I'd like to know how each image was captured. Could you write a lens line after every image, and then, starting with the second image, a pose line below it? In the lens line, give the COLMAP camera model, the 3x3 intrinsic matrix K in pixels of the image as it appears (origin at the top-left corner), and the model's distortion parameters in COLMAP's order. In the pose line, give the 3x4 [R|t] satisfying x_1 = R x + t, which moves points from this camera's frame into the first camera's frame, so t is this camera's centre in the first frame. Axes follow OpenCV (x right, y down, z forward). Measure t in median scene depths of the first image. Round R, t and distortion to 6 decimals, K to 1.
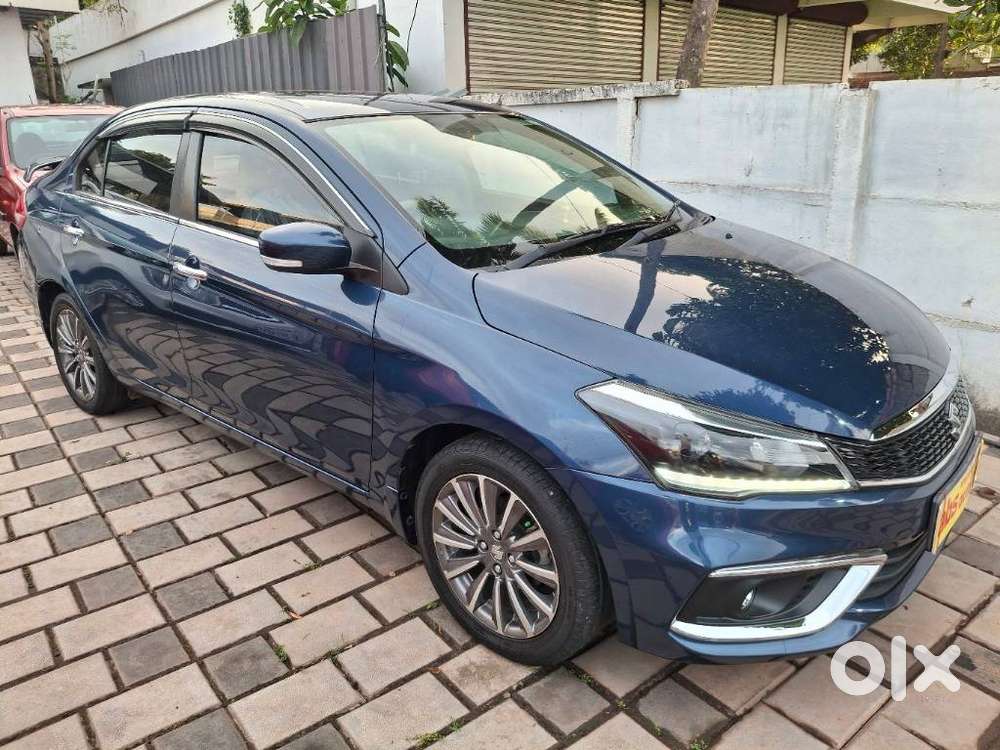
lens RADIAL K [[731.9, 0, 487.7], [0, 731.9, 375.9], [0, 0, 1]] dist [0.025435, -0.048930]
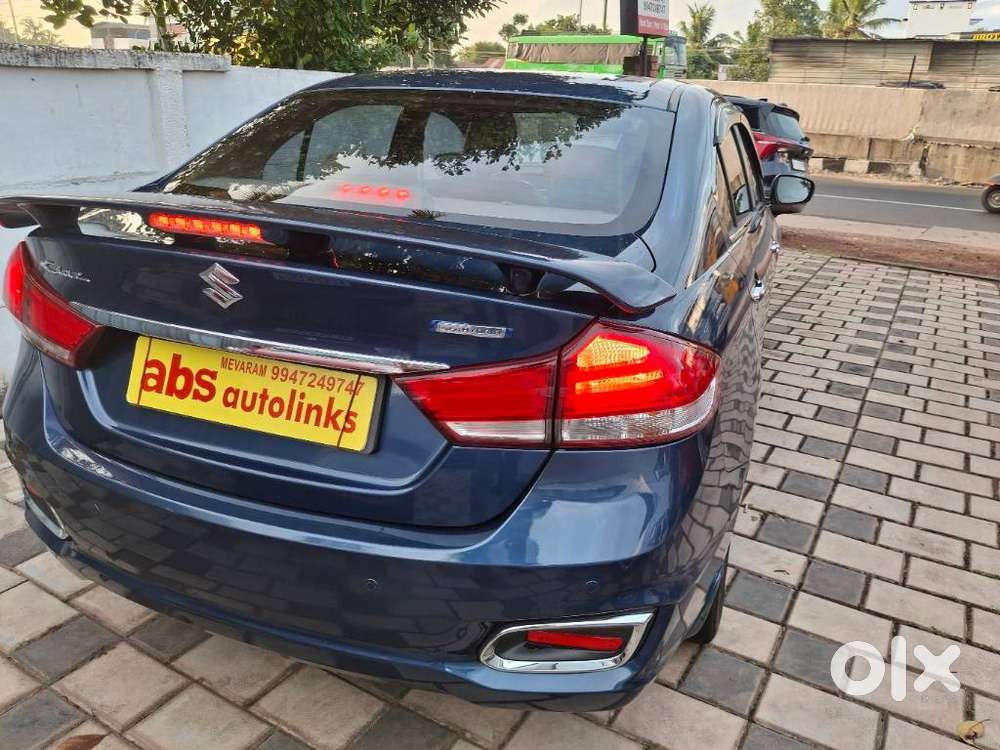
lens RADIAL K [[741.0, 0, 500.0], [0, 741.0, 375.0], [0, 0, 1]] dist [-0.000728, -0.011696]
pose [[-0.347475, -0.322385, 0.880528, -1.388457], [0.280161, 0.860454, 0.425593, -0.605754], [-0.894858, 0.394572, -0.208666, 1.765787]]
